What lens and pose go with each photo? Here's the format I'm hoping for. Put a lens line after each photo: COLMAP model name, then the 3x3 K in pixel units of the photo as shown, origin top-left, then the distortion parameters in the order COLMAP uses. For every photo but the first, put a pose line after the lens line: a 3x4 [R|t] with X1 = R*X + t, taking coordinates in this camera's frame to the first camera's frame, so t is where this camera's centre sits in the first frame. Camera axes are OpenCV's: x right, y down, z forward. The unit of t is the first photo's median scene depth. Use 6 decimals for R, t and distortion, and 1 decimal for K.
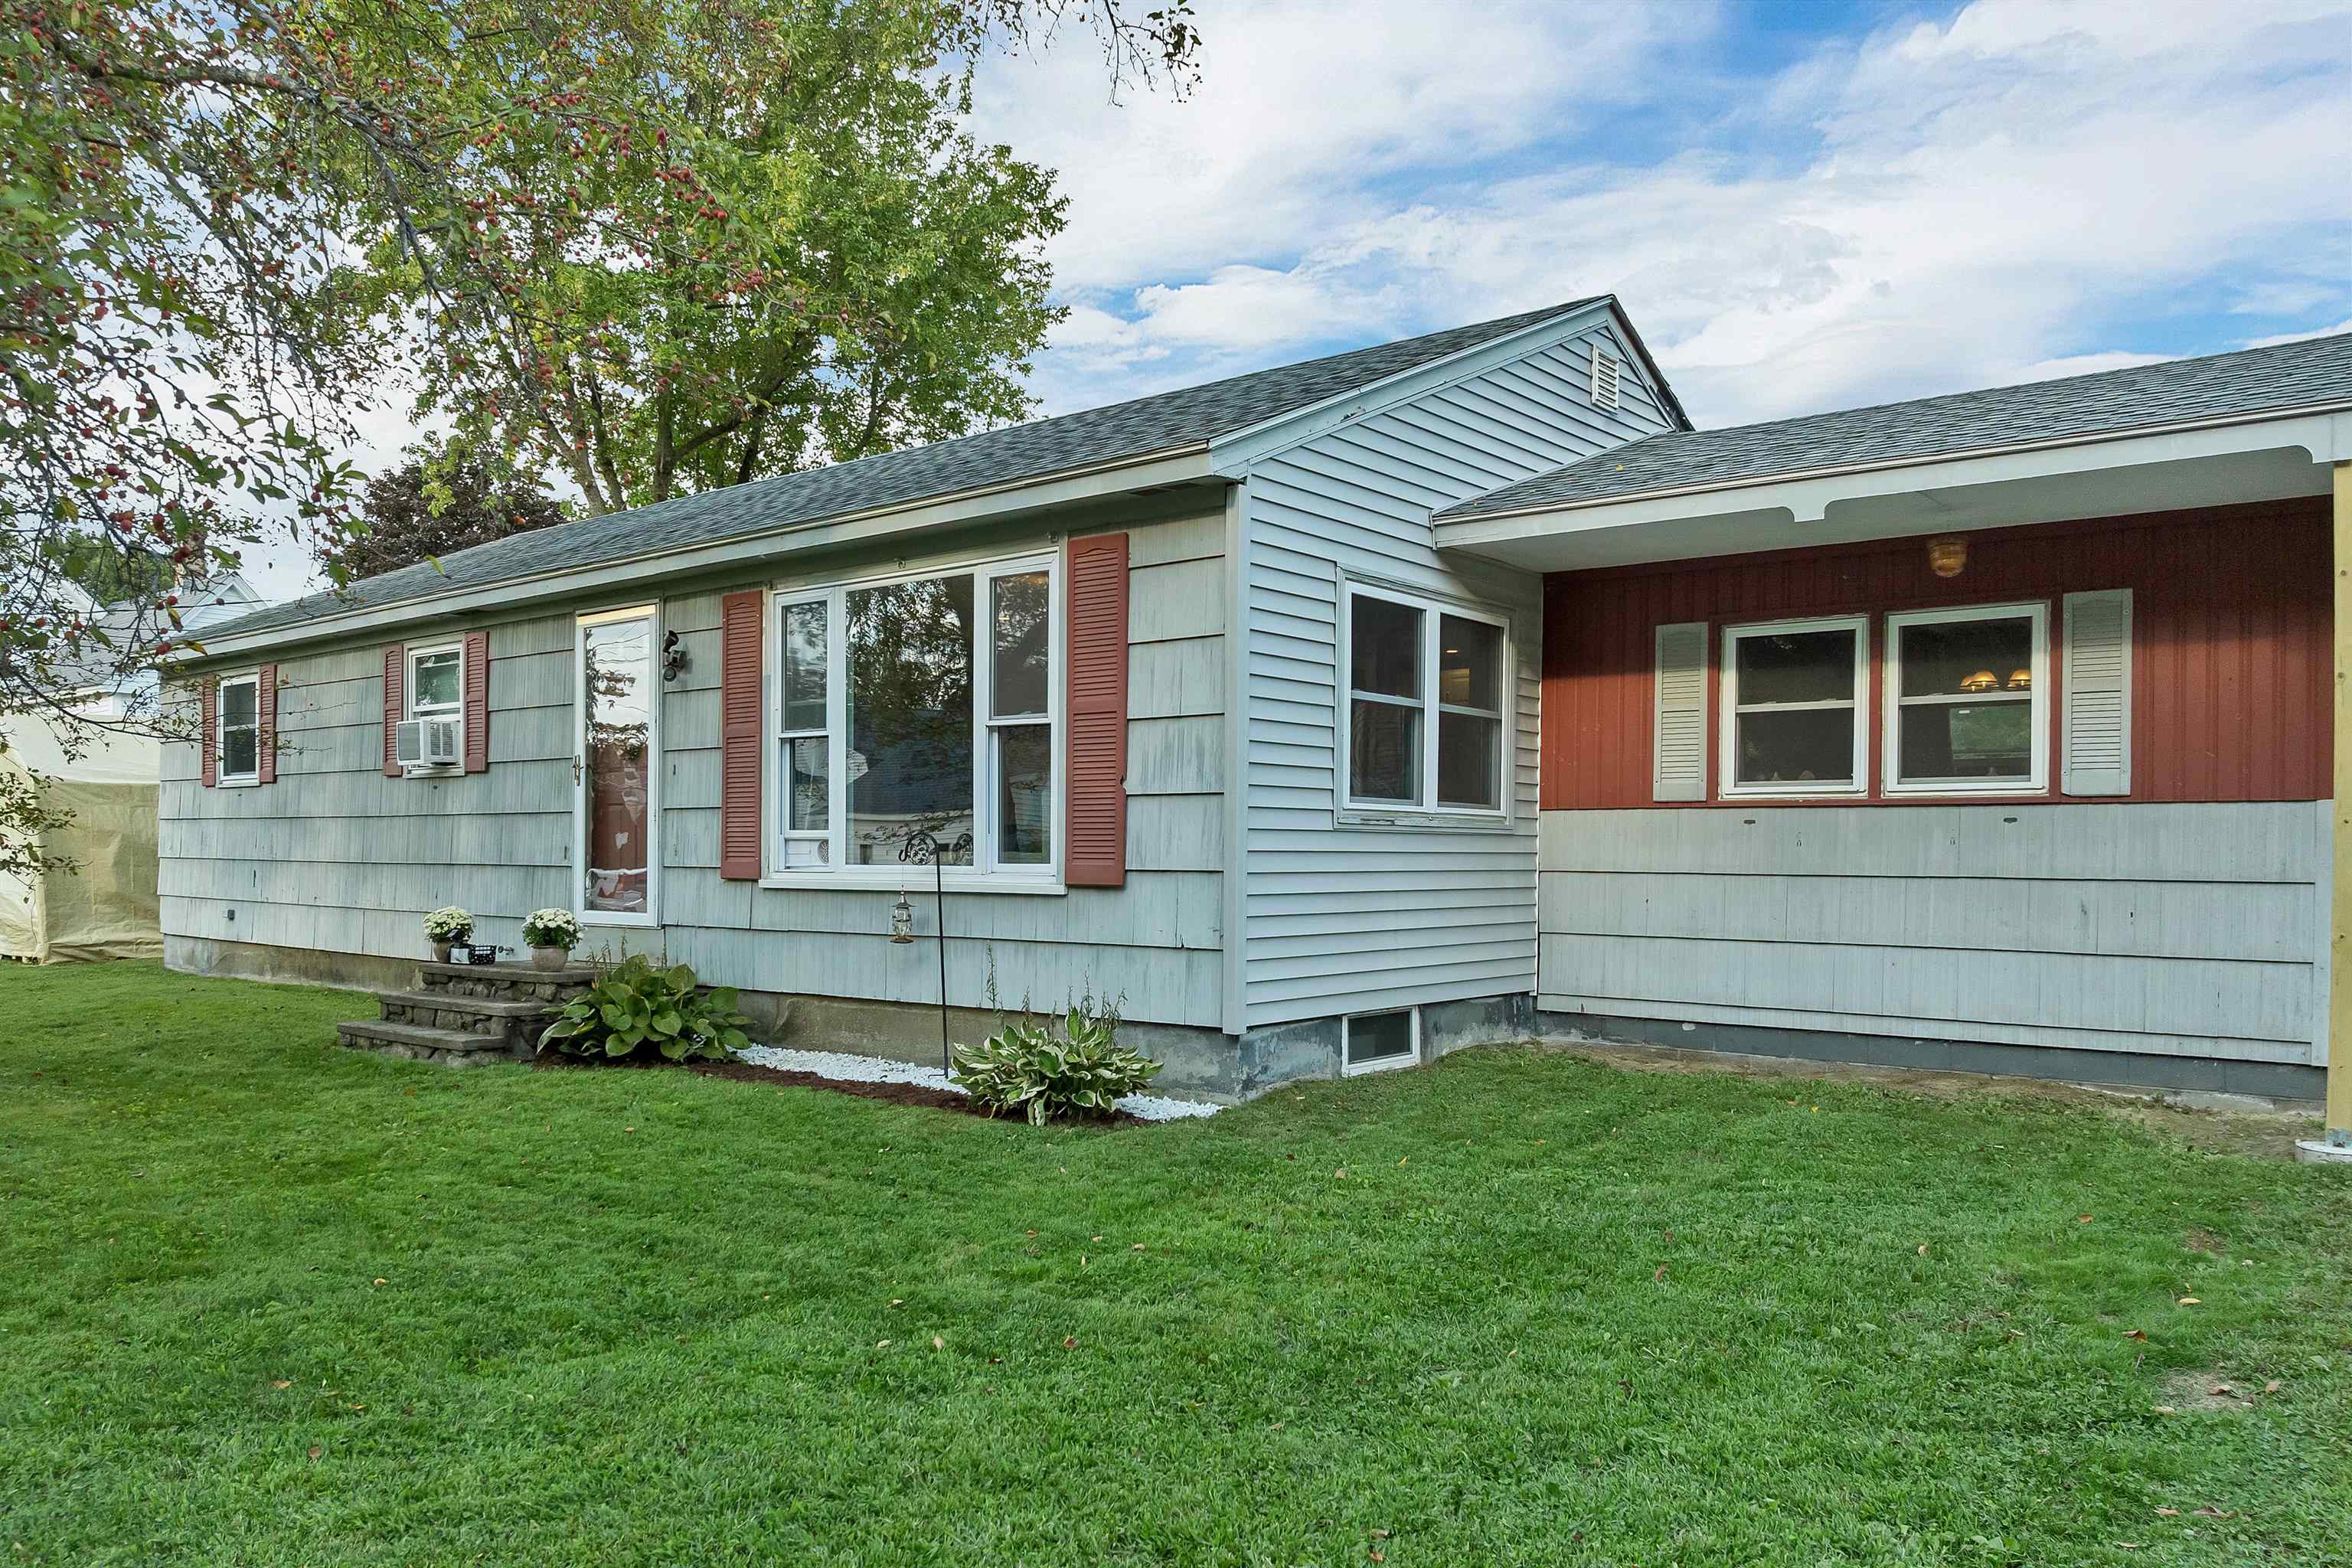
lens RADIAL K [[1686.1, 0, 1176.3], [0, 1686.1, 881.0], [0, 0, 1]] dist [-0.027793, -0.022419]
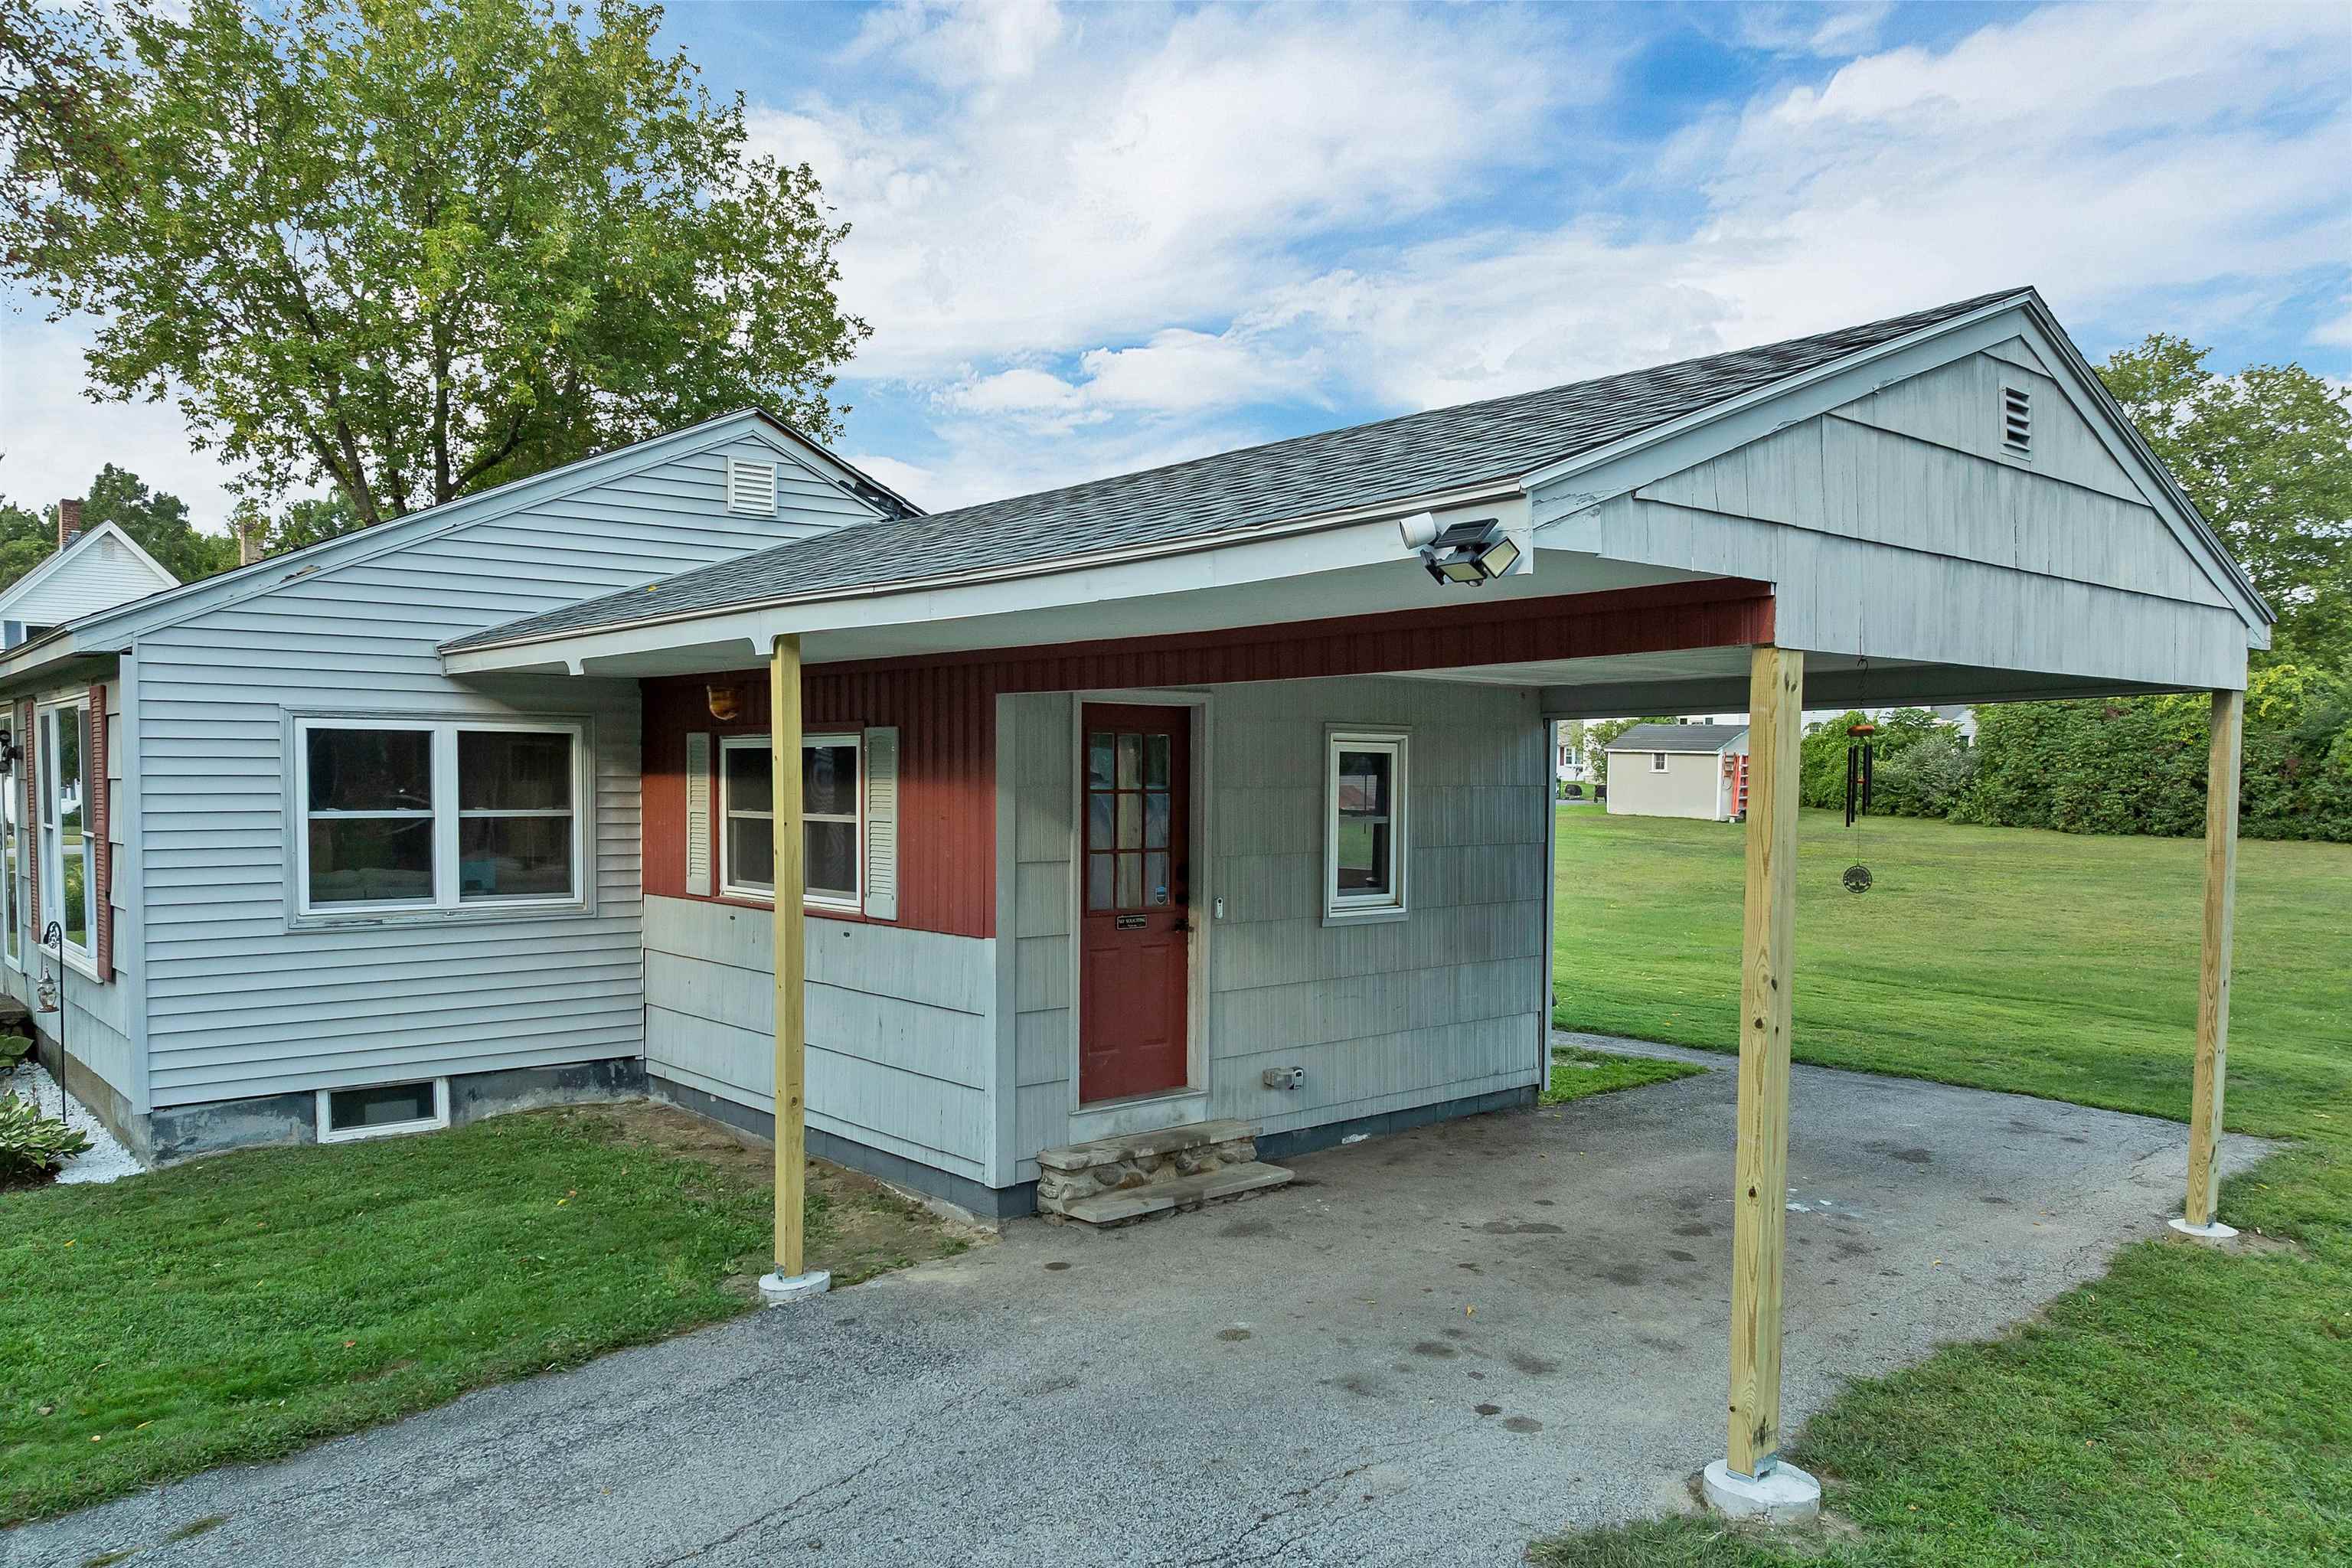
lens RADIAL K [[1680.6, 0, 1171.6], [0, 1680.6, 887.2], [0, 0, 1]] dist [-0.026015, -0.003521]
pose [[0.986172, 0.009802, -0.165437, 0.845152], [-0.001719, 0.998801, 0.048931, -0.114719], [0.165718, -0.047970, 0.985006, -0.030092]]
